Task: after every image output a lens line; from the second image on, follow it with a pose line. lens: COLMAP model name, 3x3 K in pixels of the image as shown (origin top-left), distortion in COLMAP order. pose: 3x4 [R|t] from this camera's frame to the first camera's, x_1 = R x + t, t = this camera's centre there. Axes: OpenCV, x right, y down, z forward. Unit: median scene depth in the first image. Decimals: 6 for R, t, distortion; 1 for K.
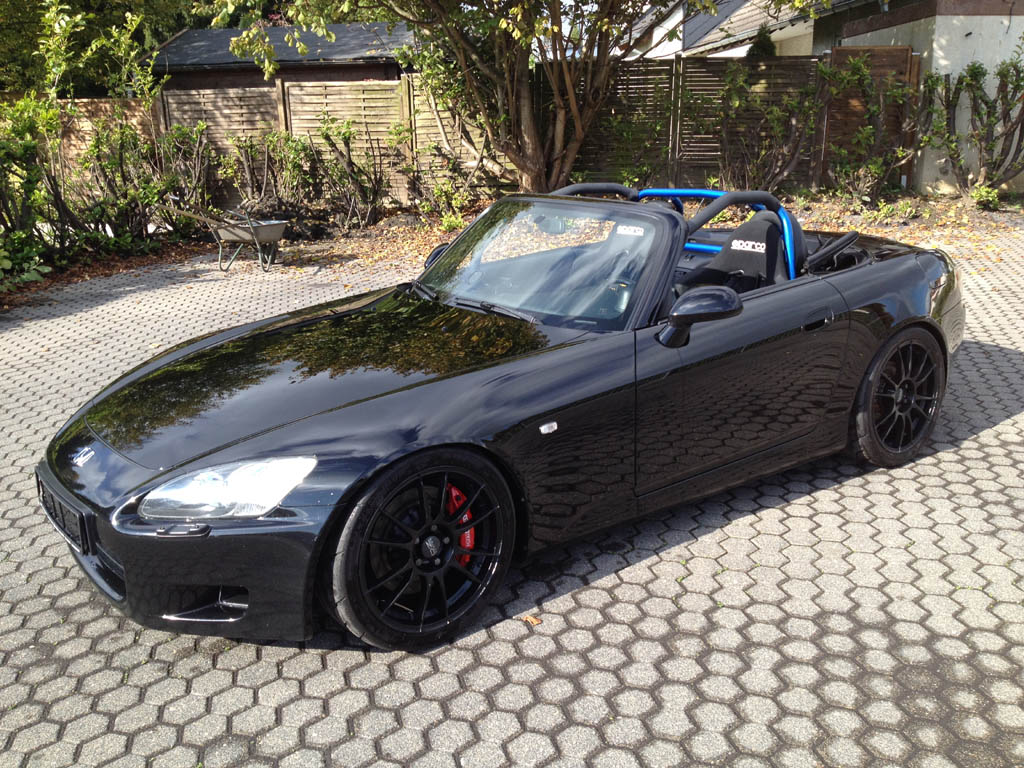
lens RADIAL K [[971.0, 0, 507.6], [0, 971.0, 371.6], [0, 0, 1]] dist [0.176473, -0.416118]
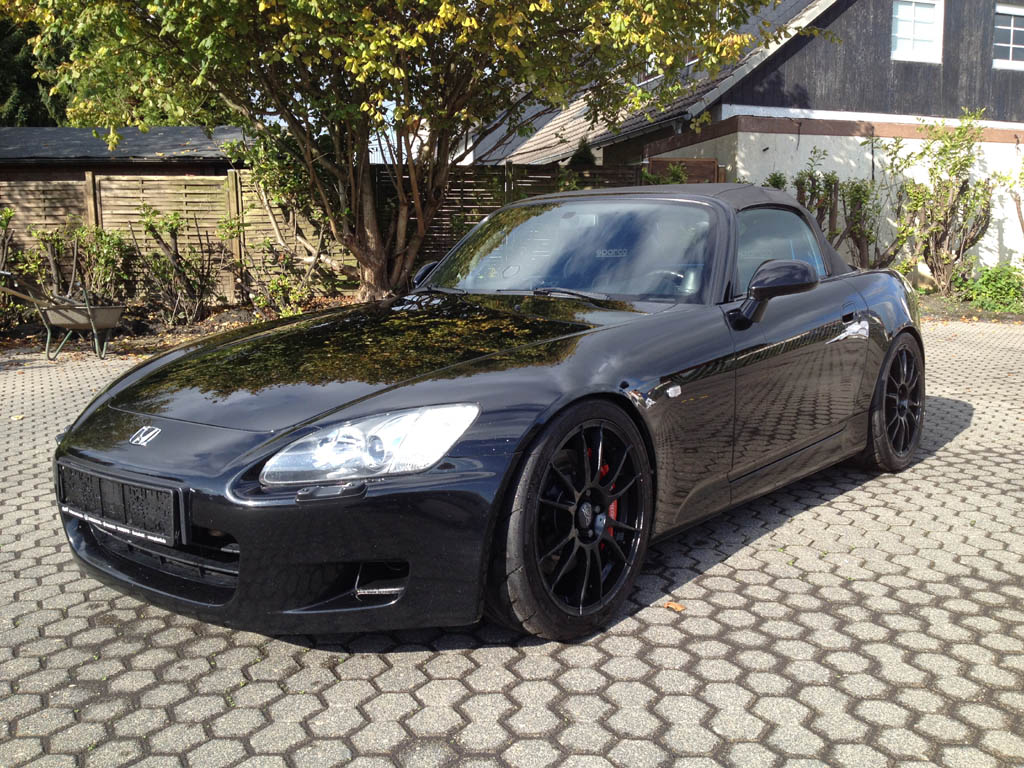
lens RADIAL K [[971.0, 0, 507.6], [0, 971.0, 371.6], [0, 0, 1]] dist [0.176473, -0.416118]
pose [[0.970515, -0.014889, 0.240581, -0.241264], [0.048424, 0.989785, -0.134090, 0.112719], [-0.236127, 0.141786, 0.961322, 0.106812]]
